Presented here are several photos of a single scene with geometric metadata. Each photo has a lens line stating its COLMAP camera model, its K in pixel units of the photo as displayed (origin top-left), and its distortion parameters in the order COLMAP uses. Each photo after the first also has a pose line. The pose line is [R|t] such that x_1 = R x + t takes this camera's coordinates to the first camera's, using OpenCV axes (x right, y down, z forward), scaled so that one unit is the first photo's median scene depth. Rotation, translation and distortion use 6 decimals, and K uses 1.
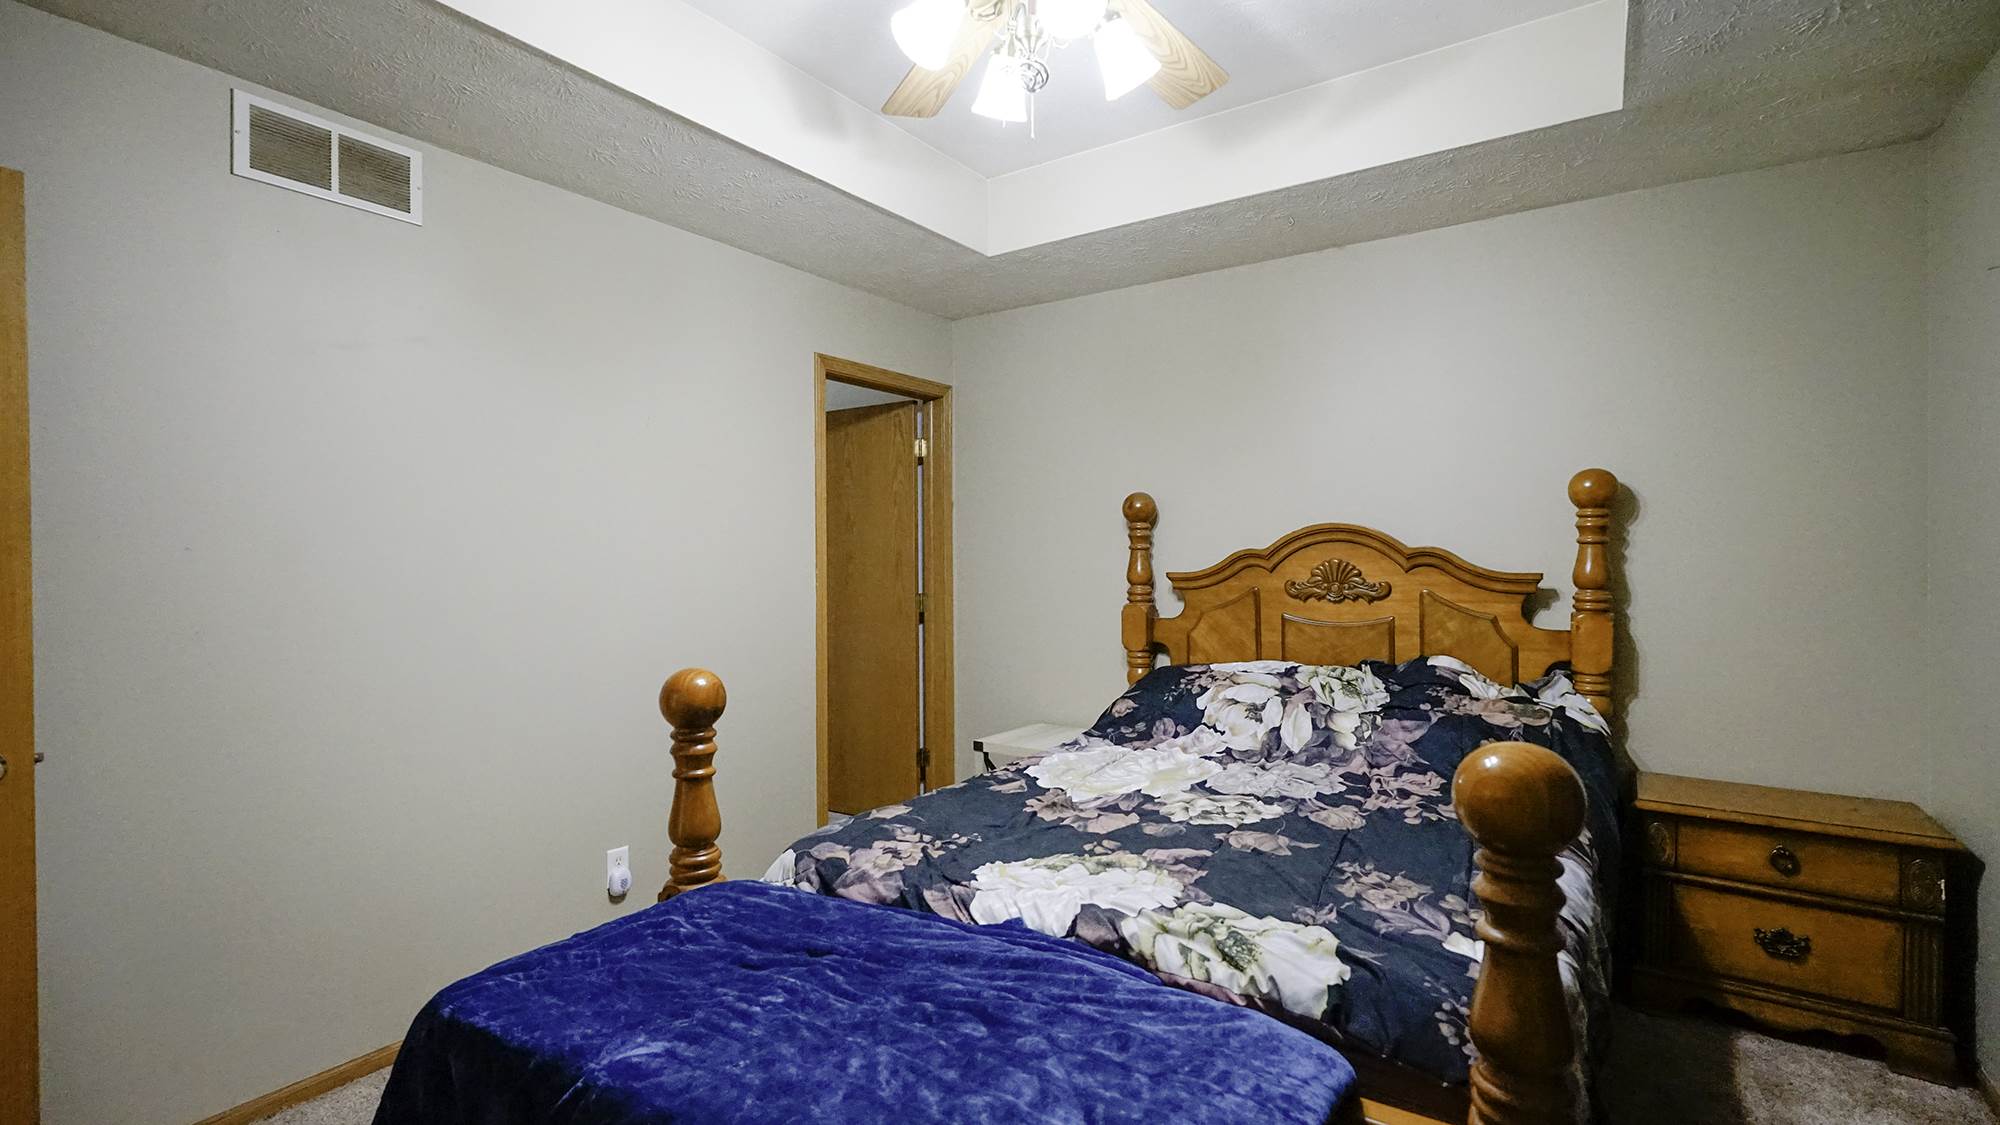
lens RADIAL K [[911.5, 0, 993.4], [0, 911.5, 561.9], [0, 0, 1]] dist [-0.020791, 0.012525]
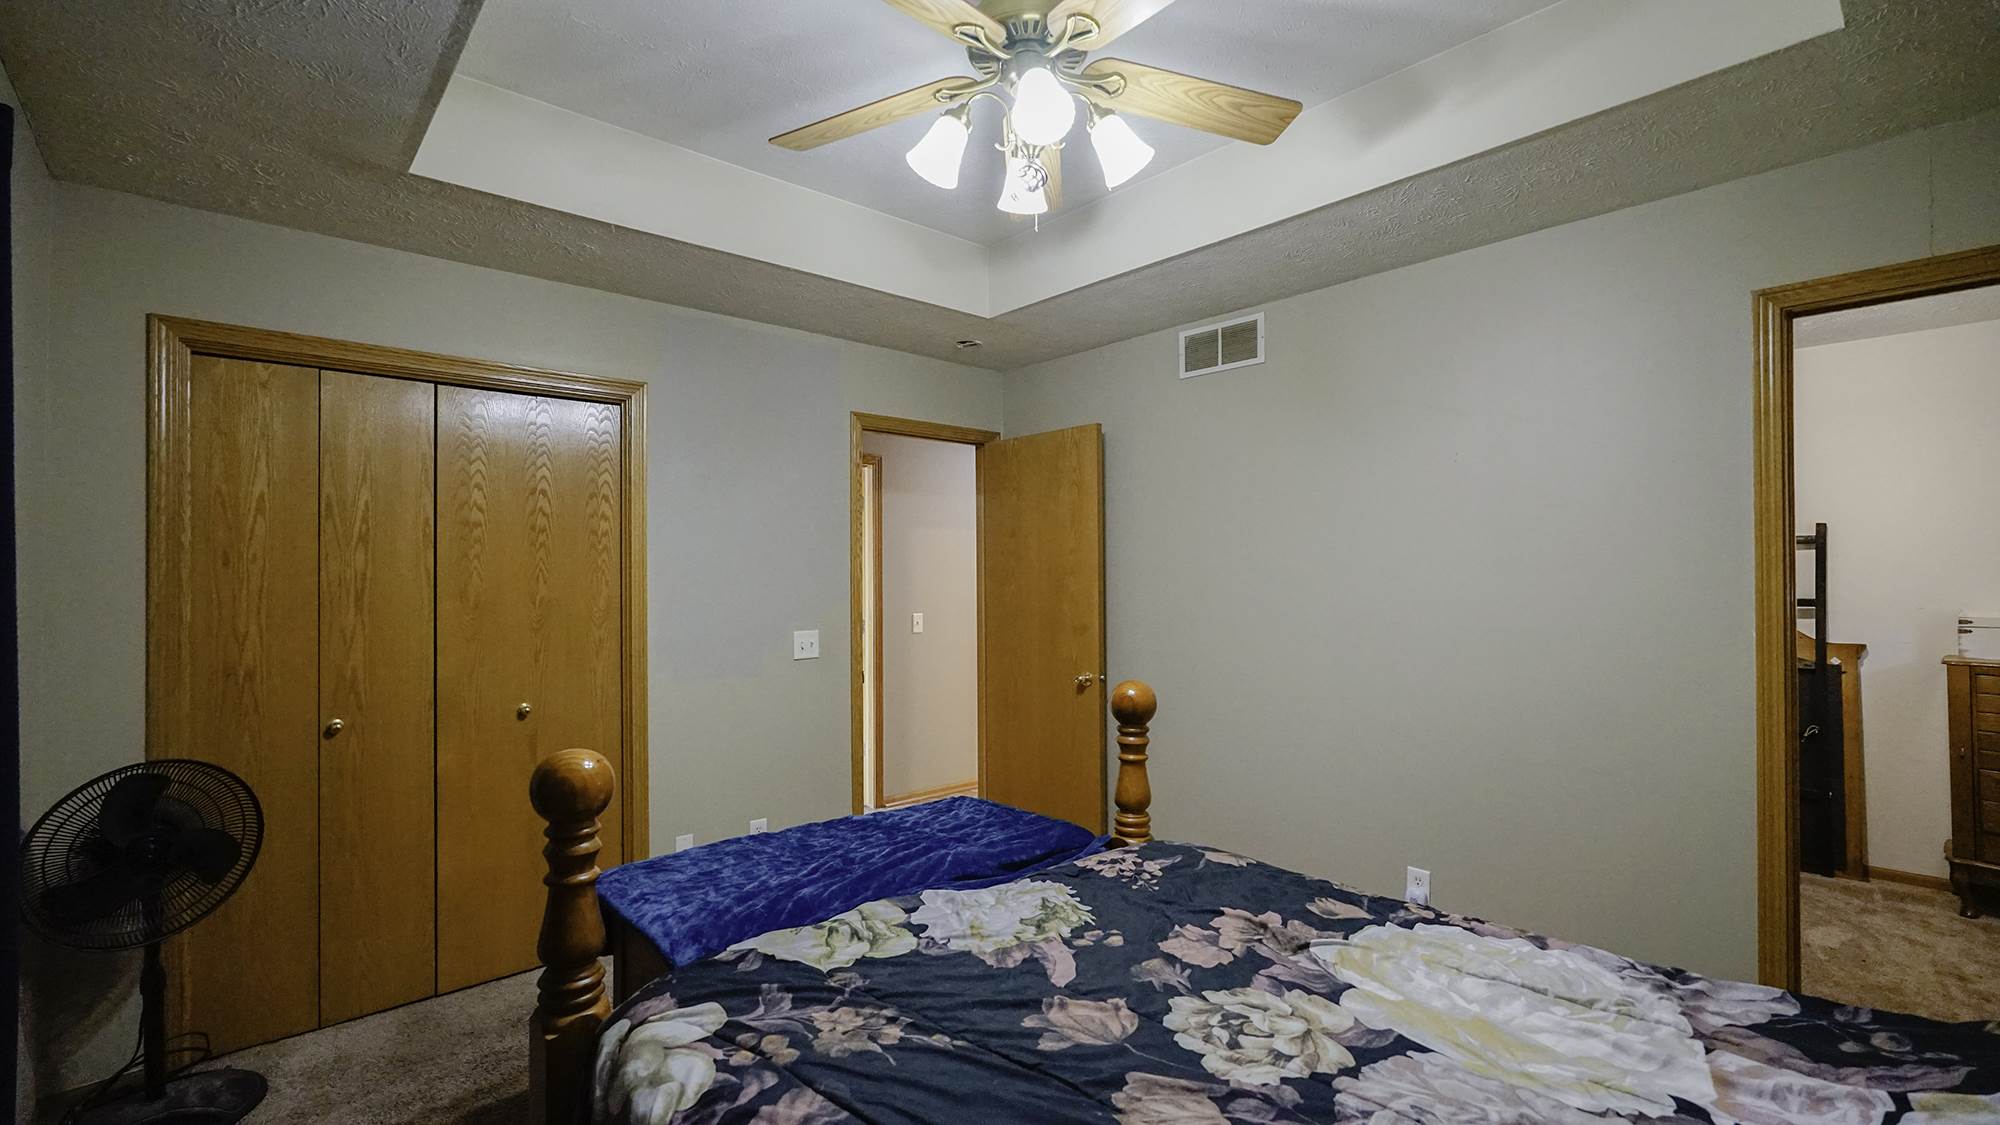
lens RADIAL K [[870.9, 0, 1000.8], [0, 870.9, 561.5], [0, 0, 1]] dist [-0.013761, 0.007948]
pose [[-0.237165, -0.004742, -0.971458, 1.047270], [0.002928, 0.999980, -0.005596, -0.057577], [0.971465, -0.004171, -0.237146, 1.173690]]
